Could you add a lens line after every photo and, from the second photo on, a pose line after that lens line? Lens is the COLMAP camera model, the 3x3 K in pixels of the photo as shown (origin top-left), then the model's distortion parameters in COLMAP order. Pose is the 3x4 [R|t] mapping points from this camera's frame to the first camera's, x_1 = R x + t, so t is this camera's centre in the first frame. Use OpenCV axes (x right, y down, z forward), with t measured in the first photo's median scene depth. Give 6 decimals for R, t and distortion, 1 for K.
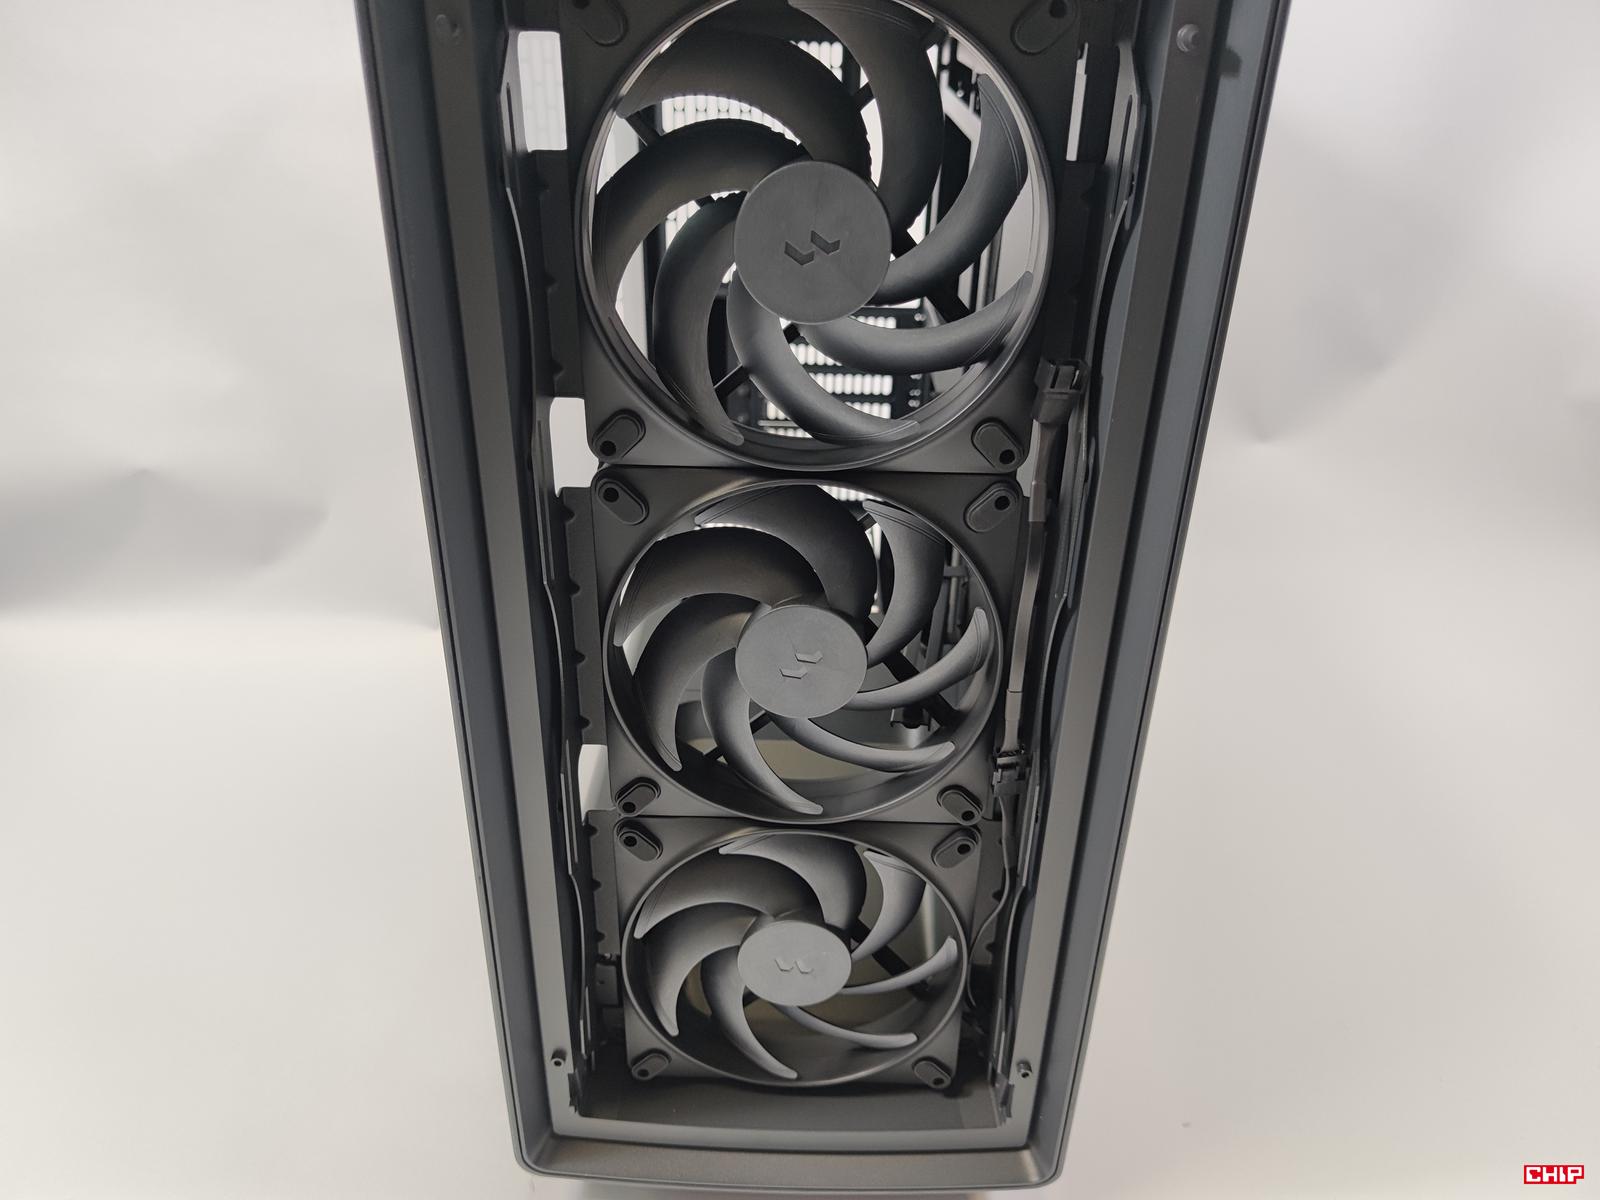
lens RADIAL K [[1212.4, 0, 804.7], [0, 1212.4, 601.1], [0, 0, 1]] dist [-0.007507, -0.006871]
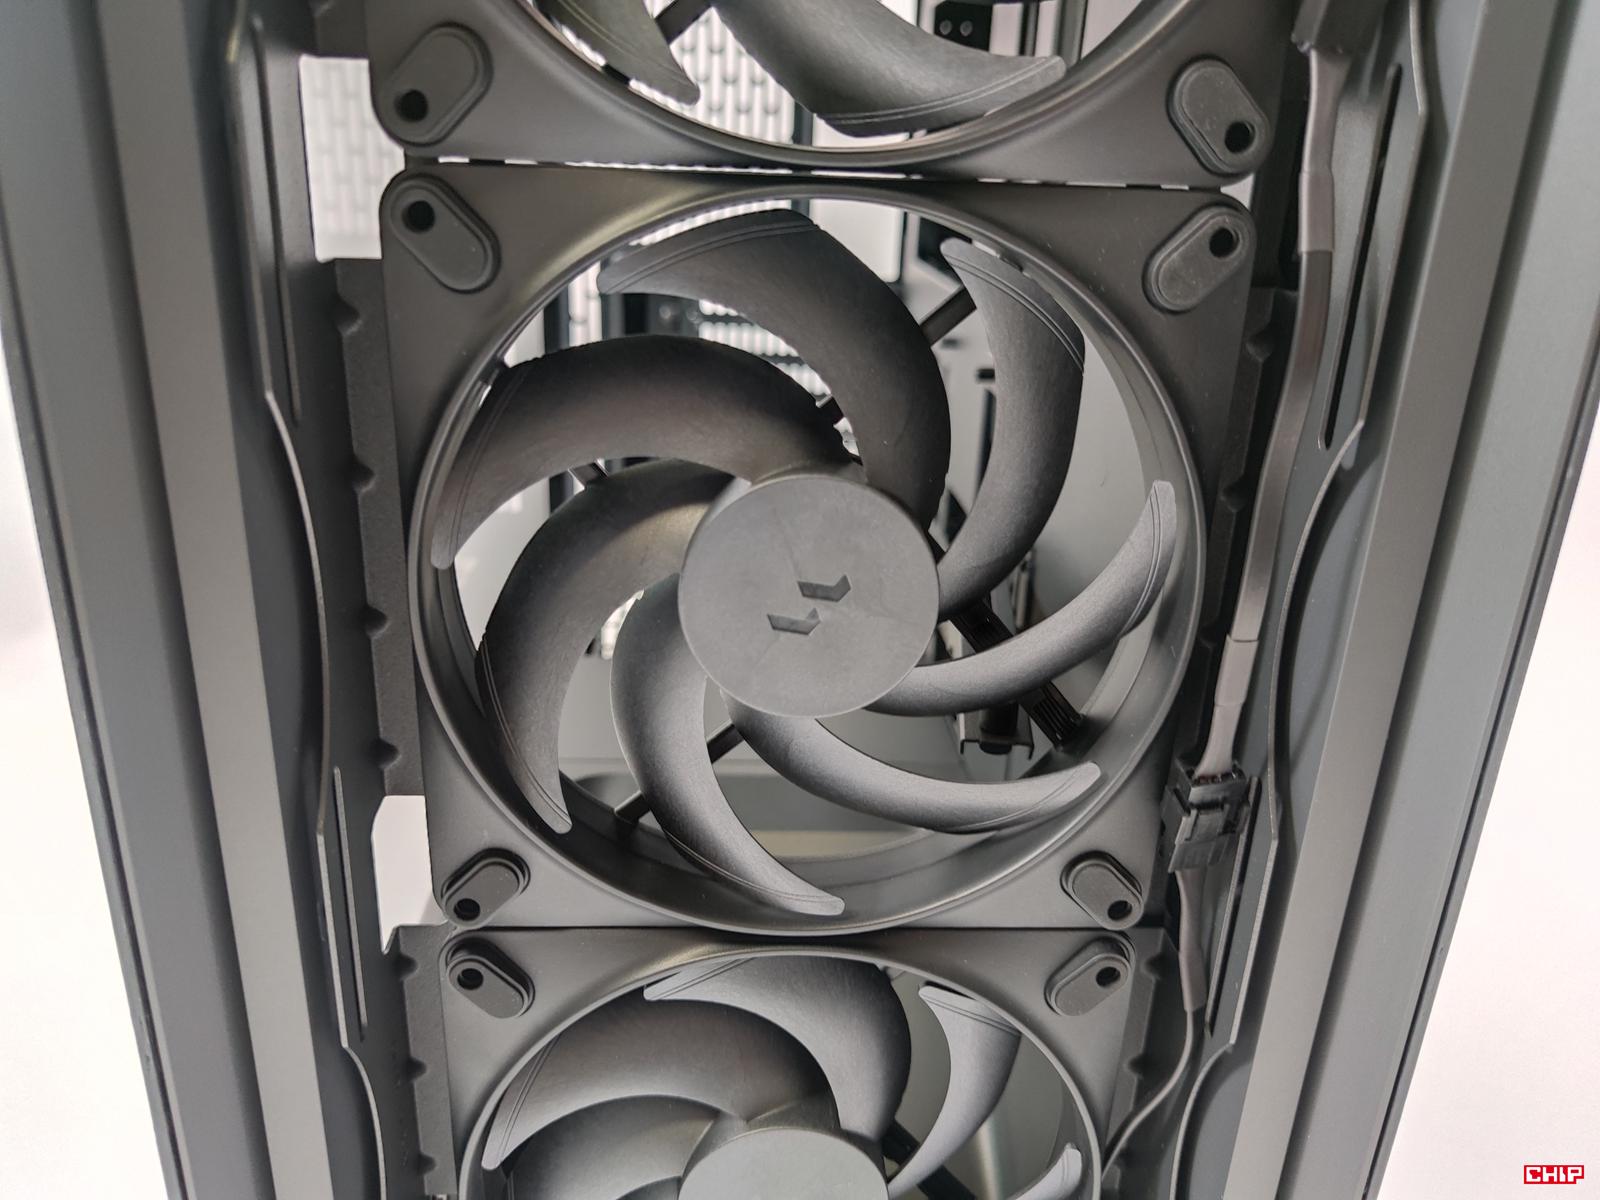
lens RADIAL K [[1264.7, 0, 760.8], [0, 1264.7, 601.9], [0, 0, 1]] dist [0.001748, -0.093611]
pose [[0.998650, -0.014800, 0.049797, -0.045973], [0.020452, 0.993157, -0.114978, 0.103832], [-0.047754, 0.115841, 0.992119, 0.447115]]
